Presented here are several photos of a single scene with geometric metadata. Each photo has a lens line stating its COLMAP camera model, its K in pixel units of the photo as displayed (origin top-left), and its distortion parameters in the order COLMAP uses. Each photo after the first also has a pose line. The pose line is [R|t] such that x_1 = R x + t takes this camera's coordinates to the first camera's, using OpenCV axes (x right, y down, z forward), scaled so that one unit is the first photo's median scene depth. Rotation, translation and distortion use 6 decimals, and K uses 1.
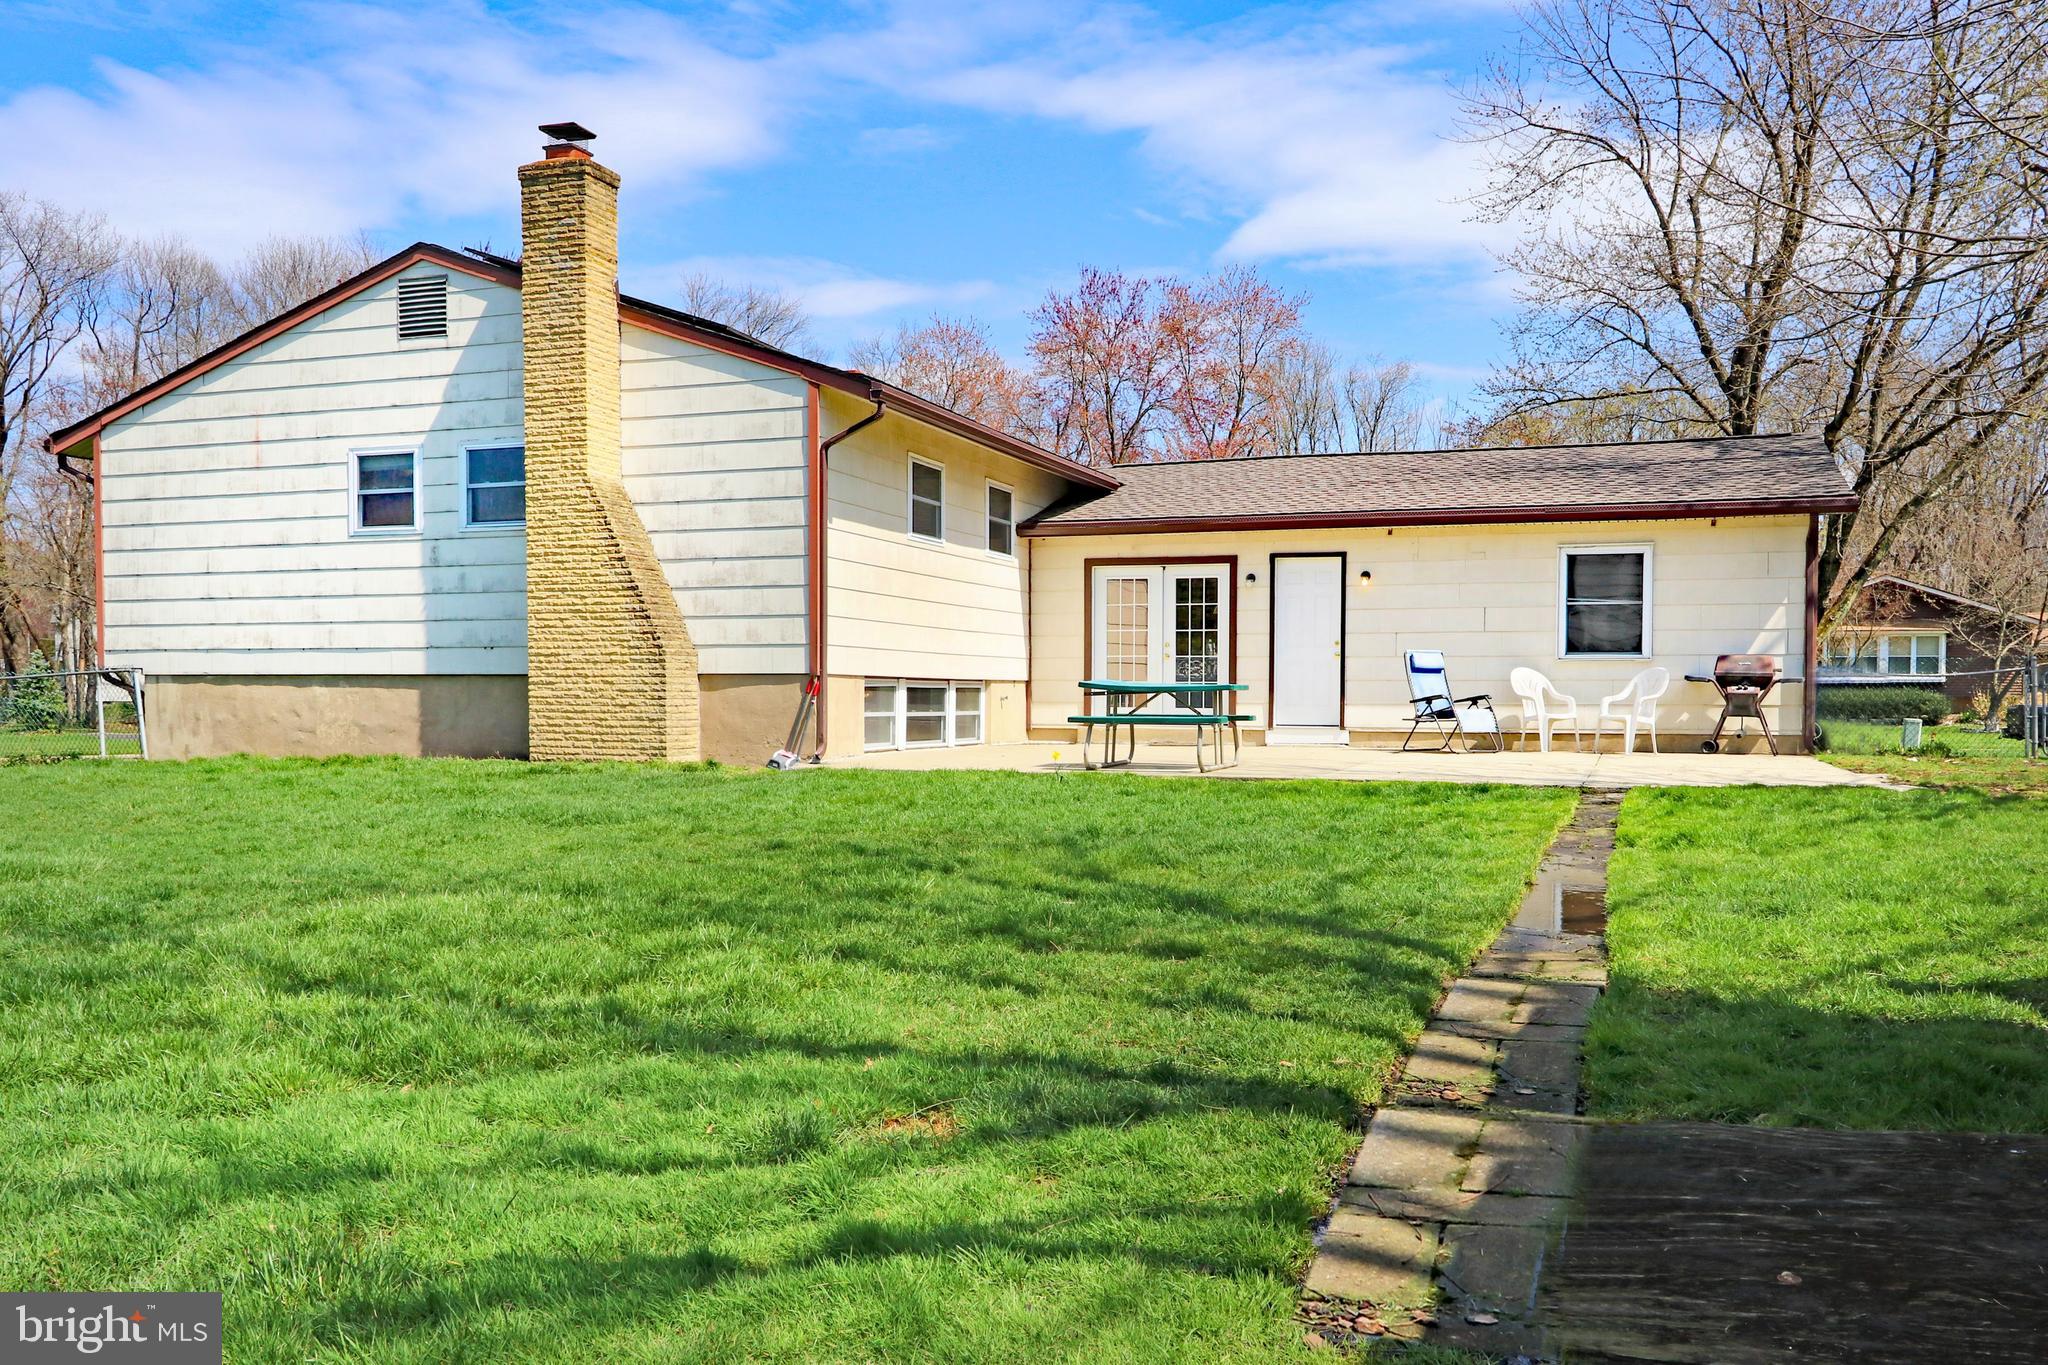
lens RADIAL K [[1668.2, 0, 1118.4], [0, 1668.2, 784.3], [0, 0, 1]] dist [-0.006448, 0.010110]
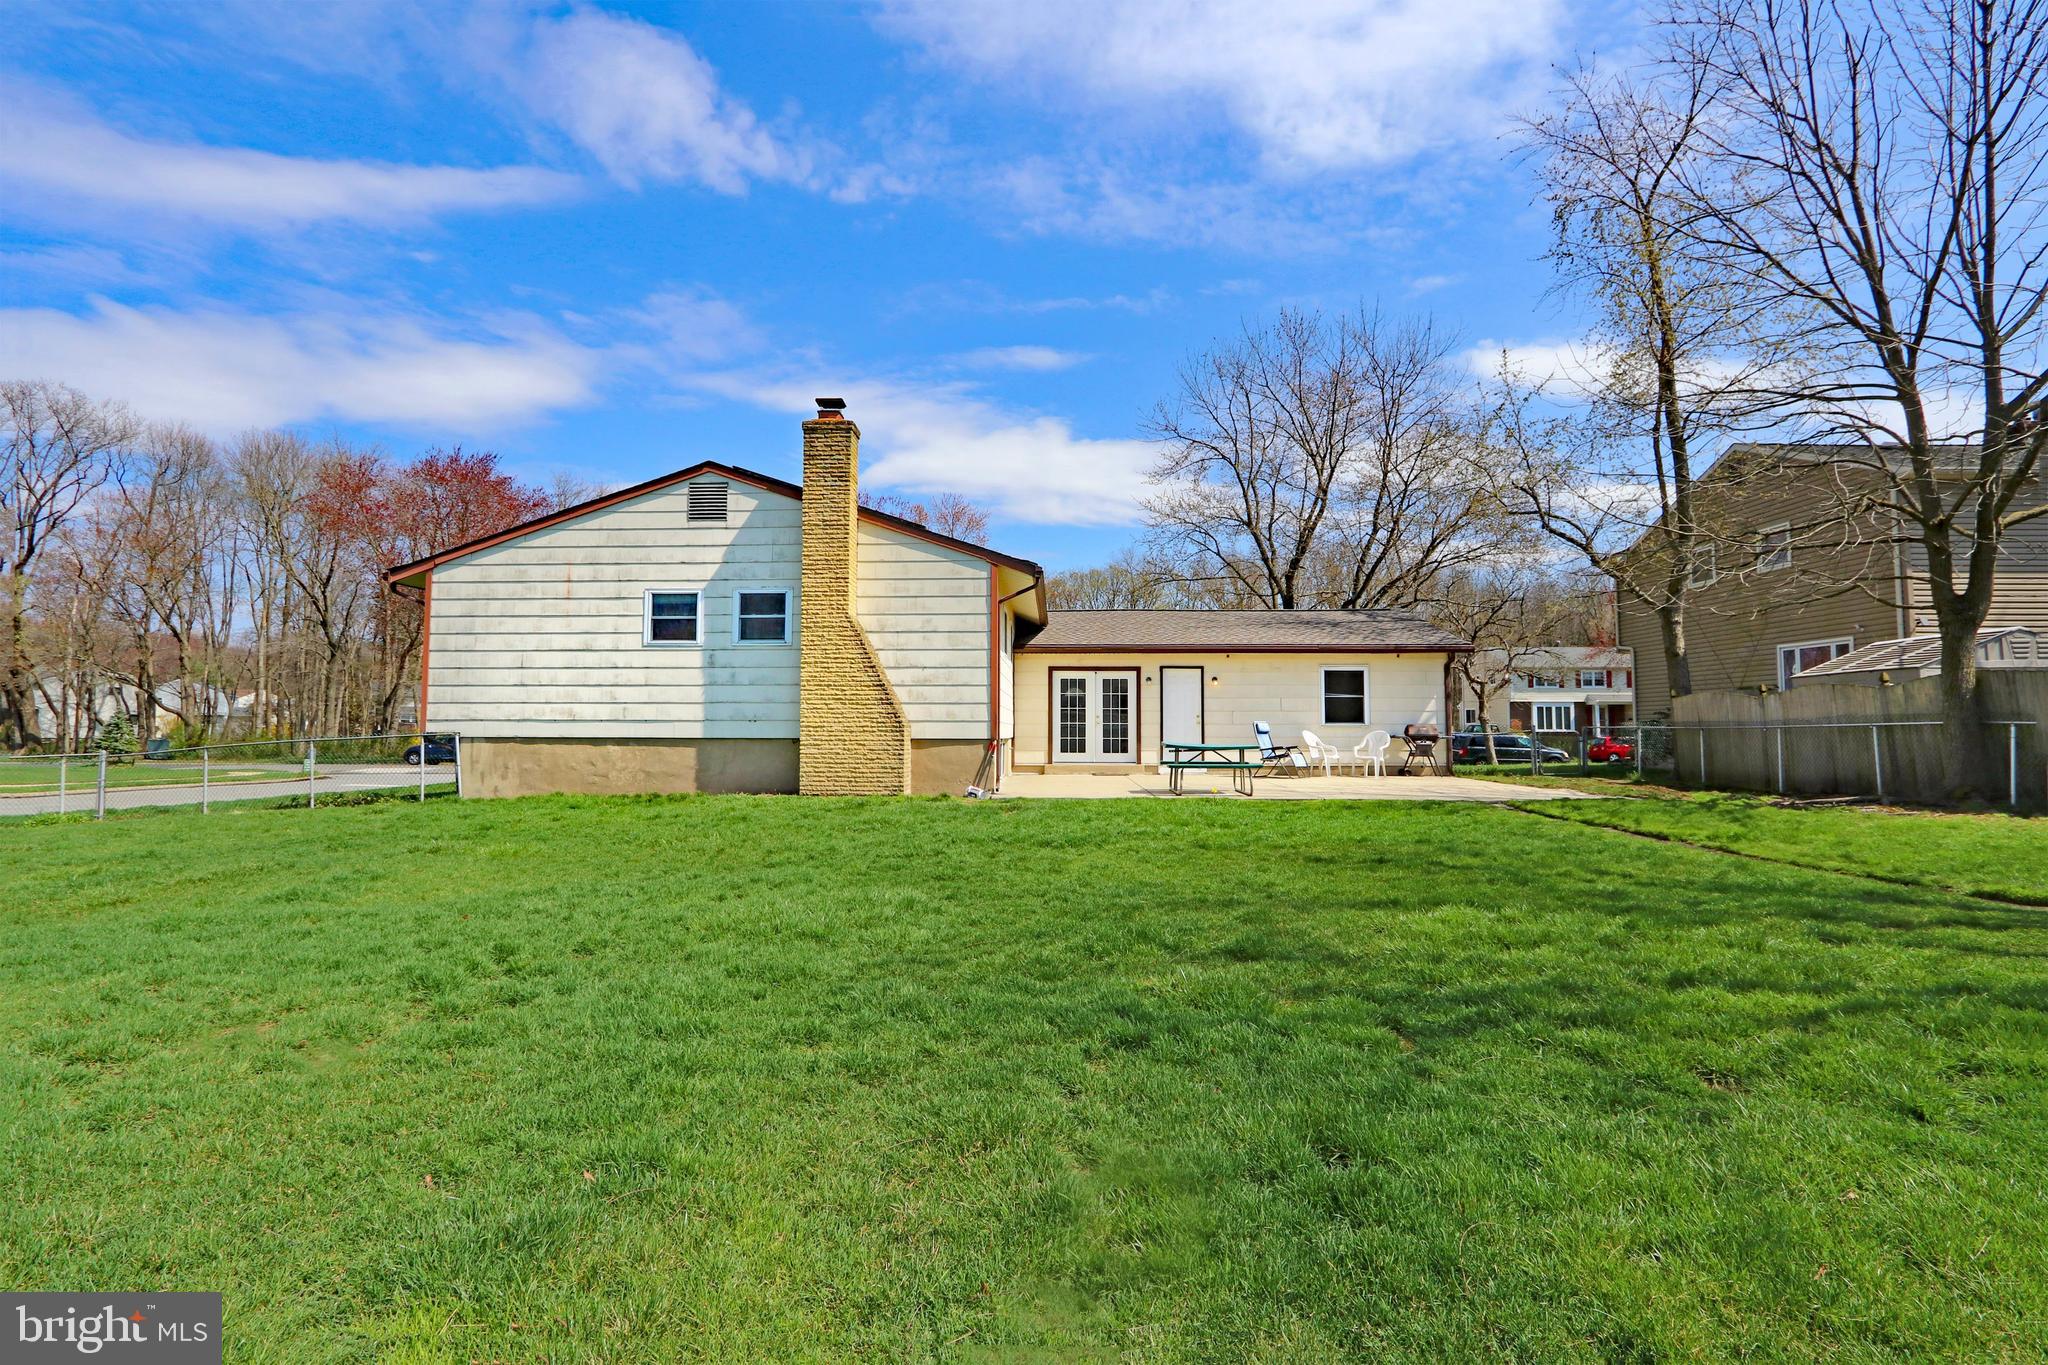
lens RADIAL K [[945.0, 0, 1040.3], [0, 945.0, 691.0], [0, 0, 1]] dist [-0.003199, 0.001181]
pose [[0.955852, 0.010344, 0.293668, -0.363862], [0.017458, 0.995616, -0.091894, -0.023395], [-0.293331, 0.092963, 0.951480, 0.085656]]
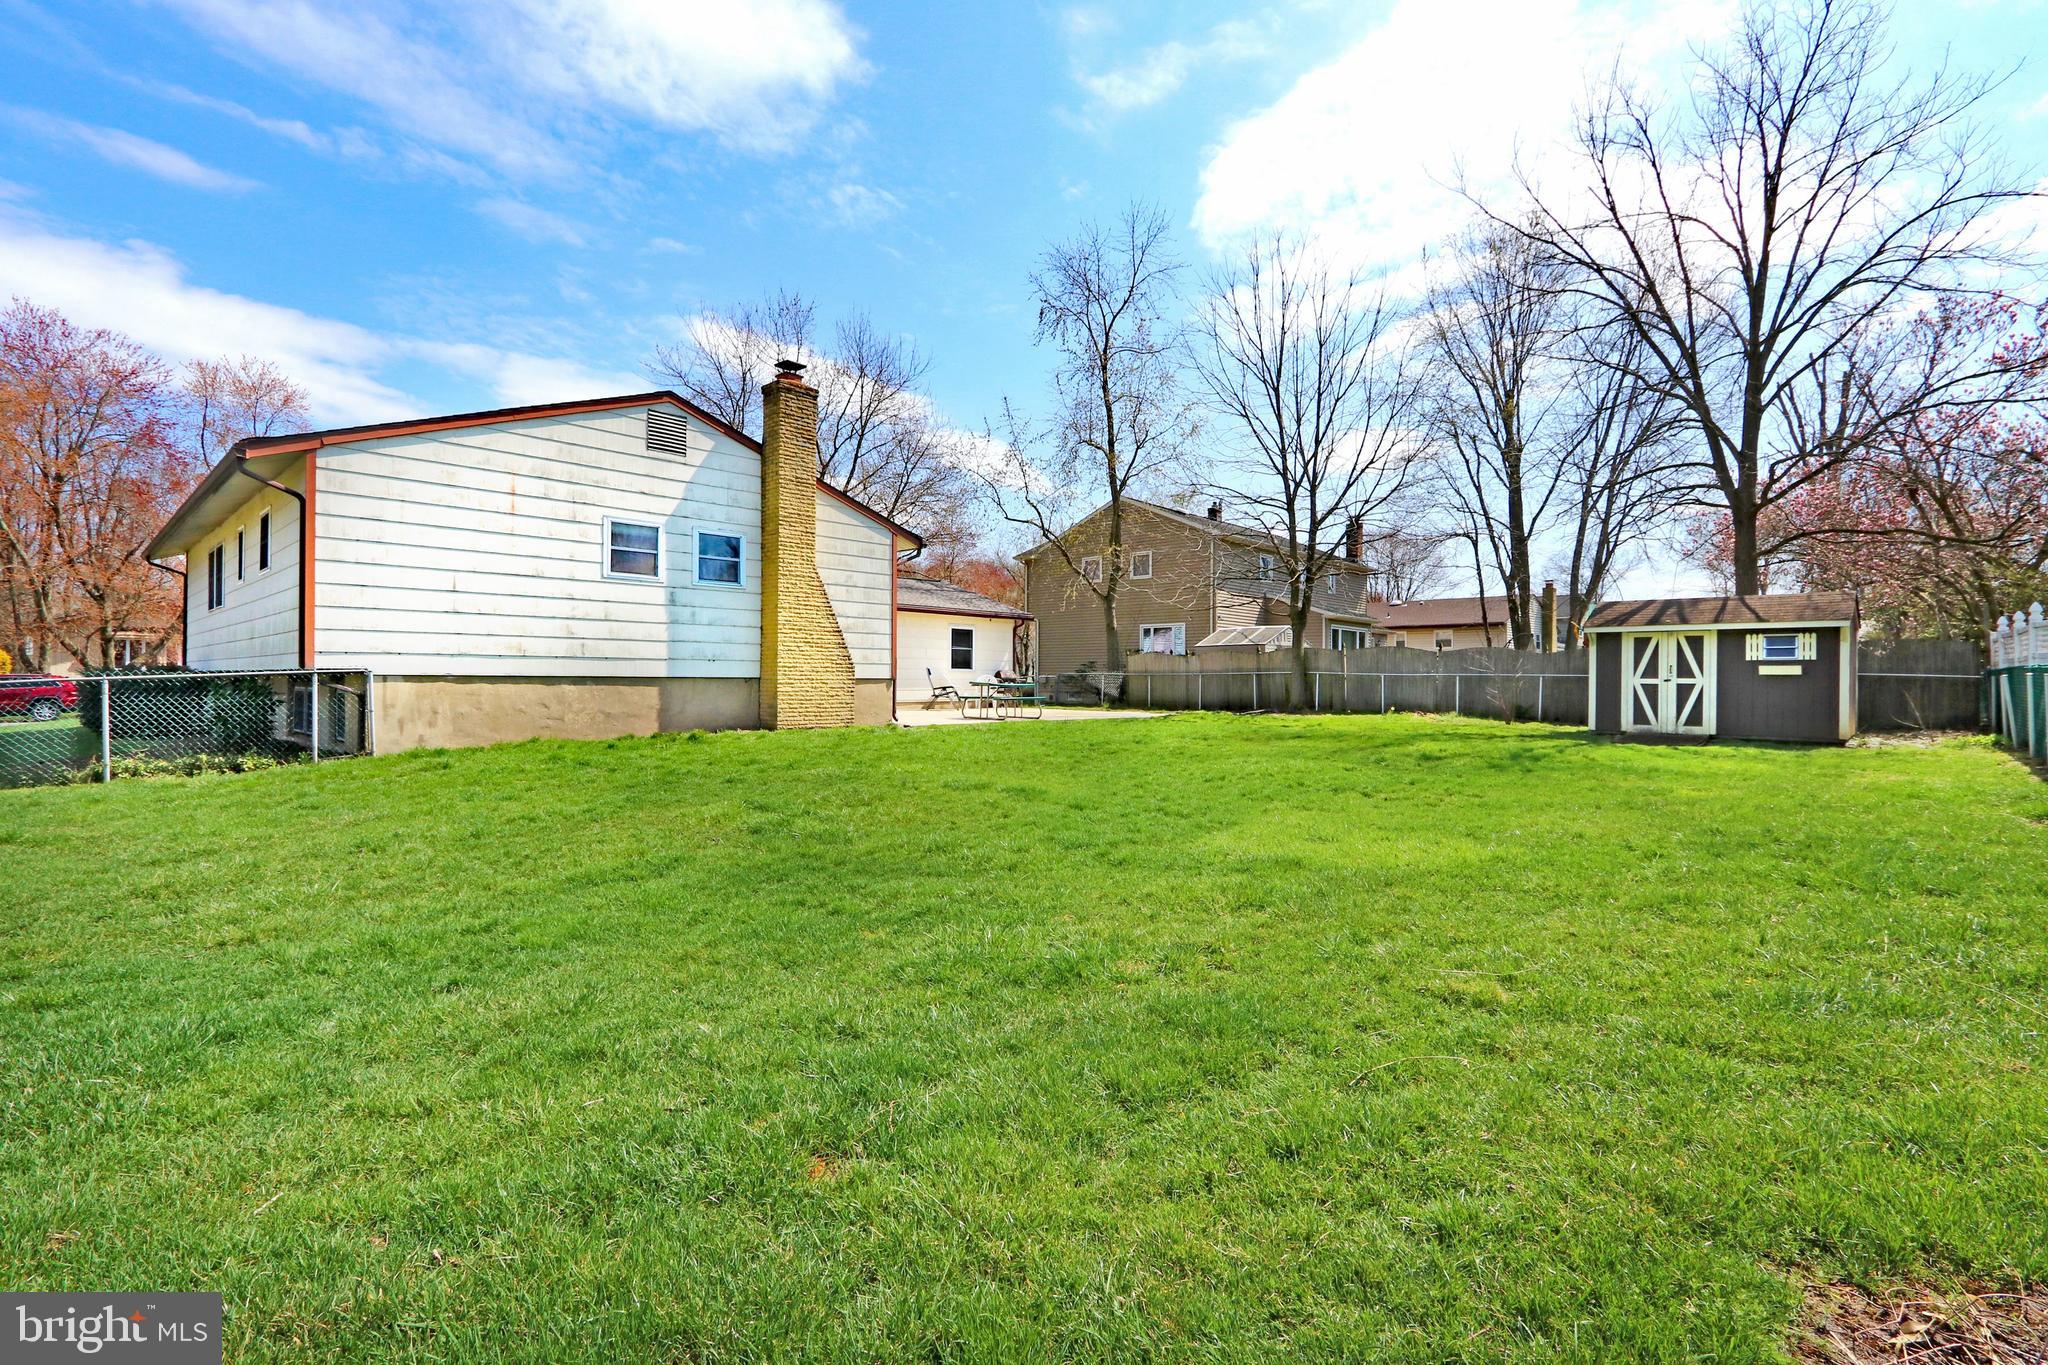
lens RADIAL K [[945.0, 0, 1002.9], [0, 945.0, 683.0], [0, 0, 1]] dist [-0.003199, 0.001181]
pose [[0.407773, -0.004814, 0.913071, -1.031686], [0.043855, 0.998935, -0.014319, -0.034164], [-0.912030, 0.045881, 0.407550, 0.372097]]
